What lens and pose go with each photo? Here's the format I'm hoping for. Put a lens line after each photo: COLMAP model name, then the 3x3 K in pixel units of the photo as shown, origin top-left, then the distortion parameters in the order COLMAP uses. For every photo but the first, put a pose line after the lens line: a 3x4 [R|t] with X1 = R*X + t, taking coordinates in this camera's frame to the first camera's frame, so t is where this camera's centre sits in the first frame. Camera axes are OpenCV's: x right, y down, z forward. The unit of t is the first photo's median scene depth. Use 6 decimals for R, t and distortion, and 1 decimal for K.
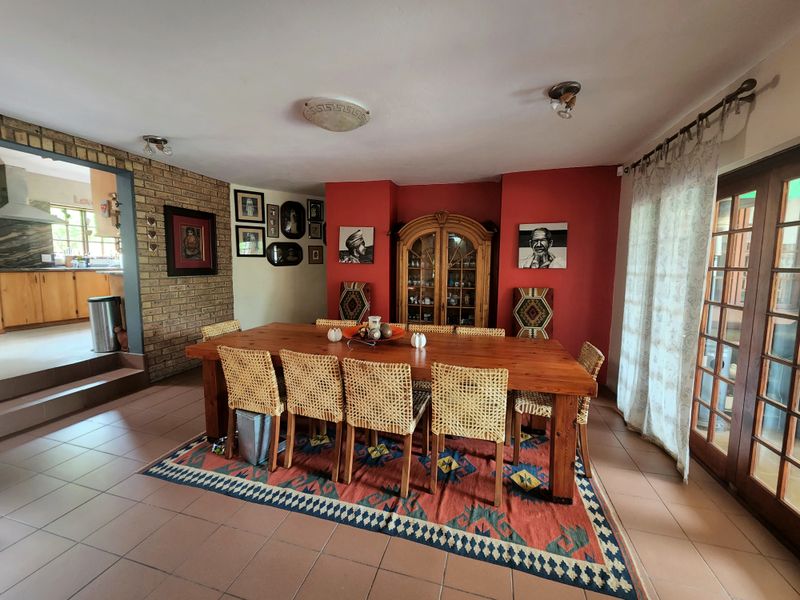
lens RADIAL K [[331.6, 0, 400.6], [0, 331.6, 297.5], [0, 0, 1]] dist [-0.000371, -0.000031]
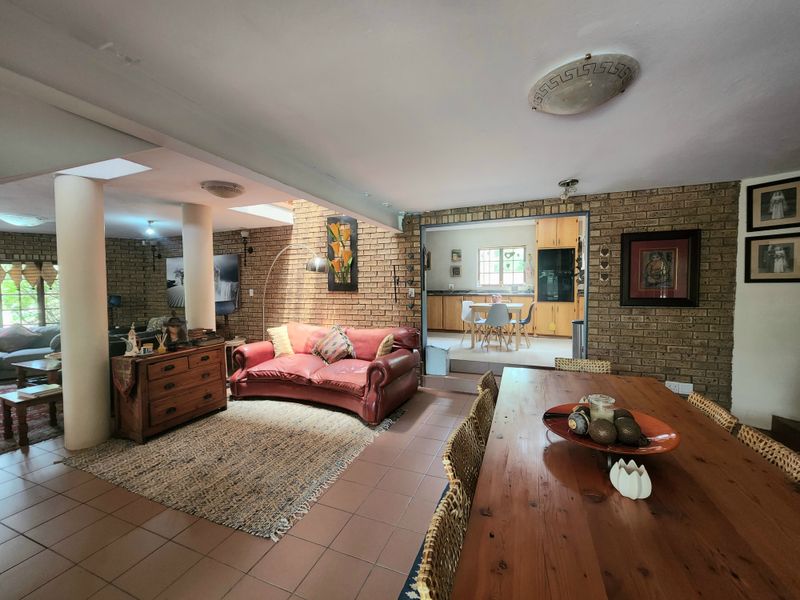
lens RADIAL K [[331.6, 0, 400.6], [0, 331.6, 297.5], [0, 0, 1]] dist [-0.000371, -0.000031]
pose [[-0.111786, 0.030144, -0.993275, 0.312214], [-0.095508, 0.994587, 0.040933, -0.060934], [0.989132, 0.099441, -0.108302, 0.429592]]
